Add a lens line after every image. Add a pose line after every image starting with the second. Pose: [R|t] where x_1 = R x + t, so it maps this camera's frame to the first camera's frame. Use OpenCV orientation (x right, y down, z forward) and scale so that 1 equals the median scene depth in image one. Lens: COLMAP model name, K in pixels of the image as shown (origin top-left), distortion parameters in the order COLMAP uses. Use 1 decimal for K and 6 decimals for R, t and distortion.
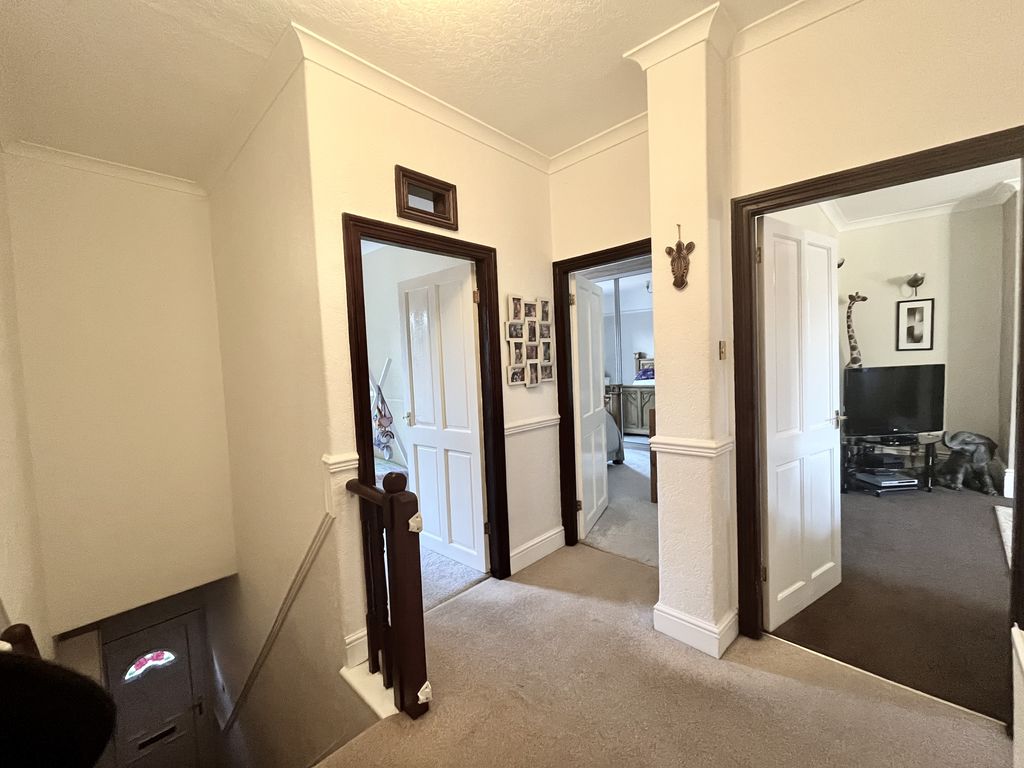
lens RADIAL K [[413.3, 0, 510.8], [0, 413.3, 383.6], [0, 0, 1]] dist [0.000192, 0.000085]
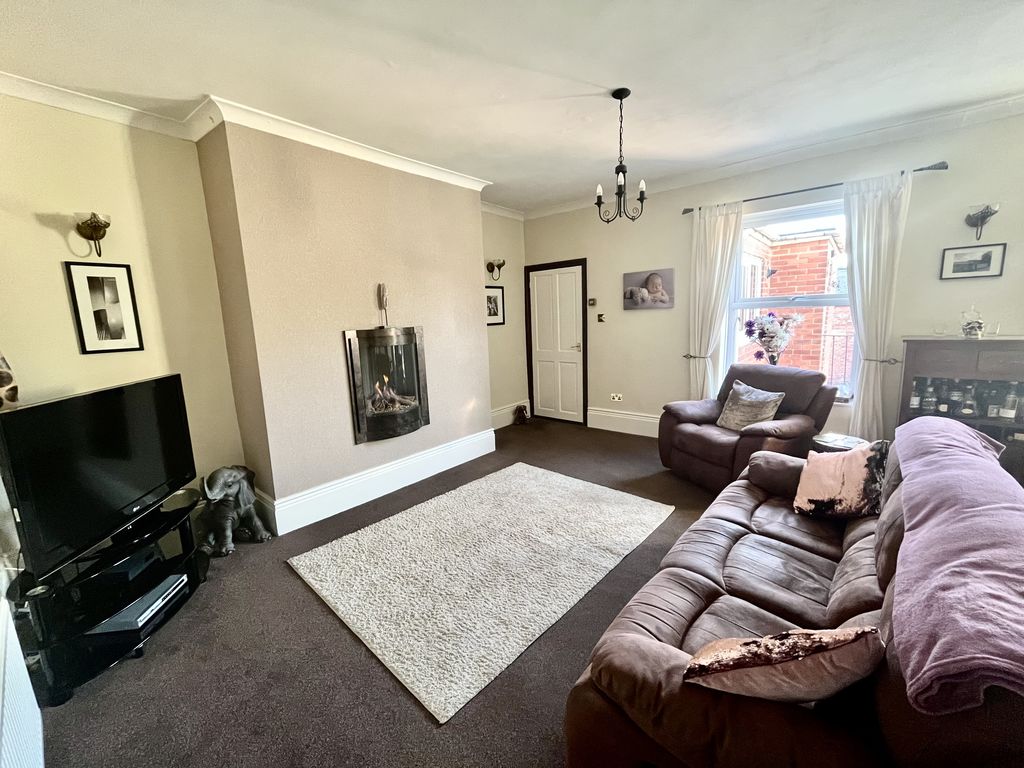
lens RADIAL K [[413.3, 0, 511.7], [0, 413.3, 382.0], [0, 0, 1]] dist [0.000192, 0.000085]
pose [[-0.056703, -0.126381, 0.990360, 0.369099], [0.094707, 0.986802, 0.131350, -0.063626], [-0.993889, 0.101241, -0.043985, 0.483858]]
